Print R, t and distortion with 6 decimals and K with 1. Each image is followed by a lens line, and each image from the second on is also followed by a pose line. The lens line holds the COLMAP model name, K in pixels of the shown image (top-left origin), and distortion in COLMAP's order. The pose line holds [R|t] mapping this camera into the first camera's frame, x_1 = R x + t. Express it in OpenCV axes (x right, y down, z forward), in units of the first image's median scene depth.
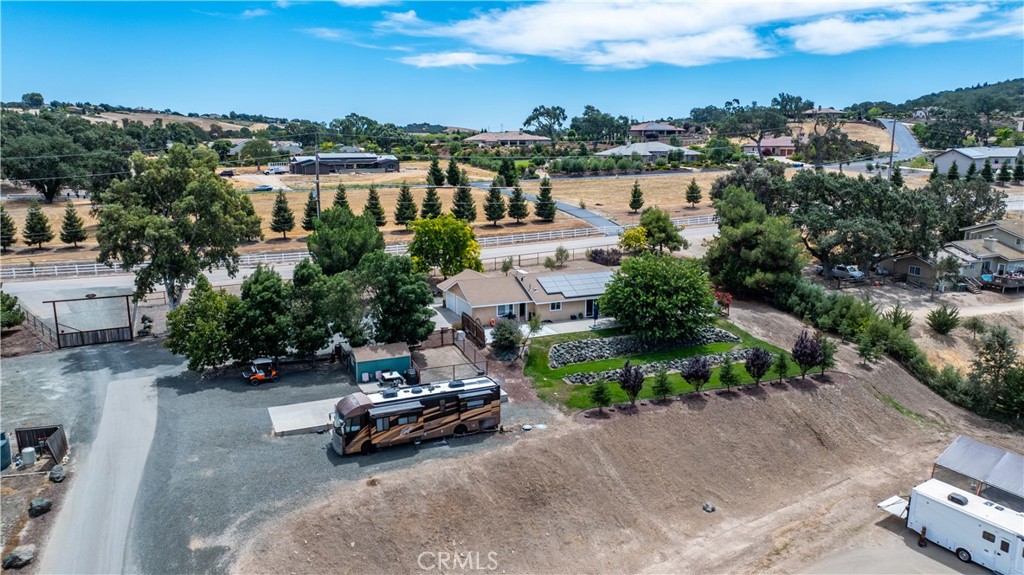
lens RADIAL K [[740.6, 0, 512.0], [0, 740.6, 287.5], [0, 0, 1]] dist [-0.023080, 0.005664]
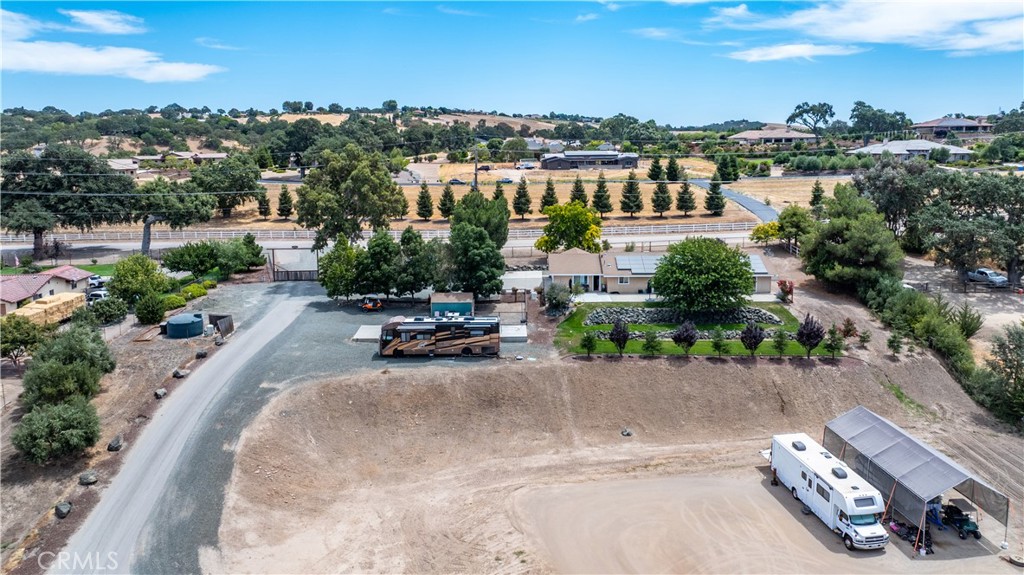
lens RADIAL K [[767.8, 0, 500.8], [0, 767.8, 231.9], [0, 0, 1]] dist [-0.019505, 0.002955]
pose [[0.903769, 0.045346, -0.425611, 0.407950], [-0.077011, 0.995372, -0.057480, 0.034659], [0.421035, 0.084726, 0.903079, -0.190581]]
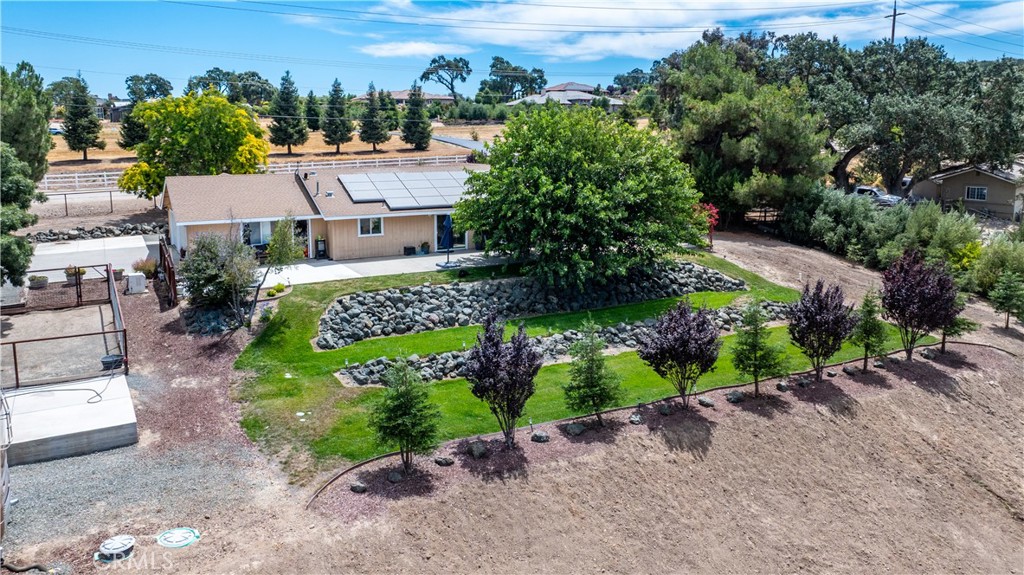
lens RADIAL K [[767.8, 0, 500.8], [0, 767.8, 231.9], [0, 0, 1]] dist [-0.019505, 0.002955]
pose [[0.996060, -0.012606, 0.087779, 0.102734], [0.019074, 0.997131, -0.073249, 0.069041], [-0.086604, 0.074634, 0.993443, 0.506237]]
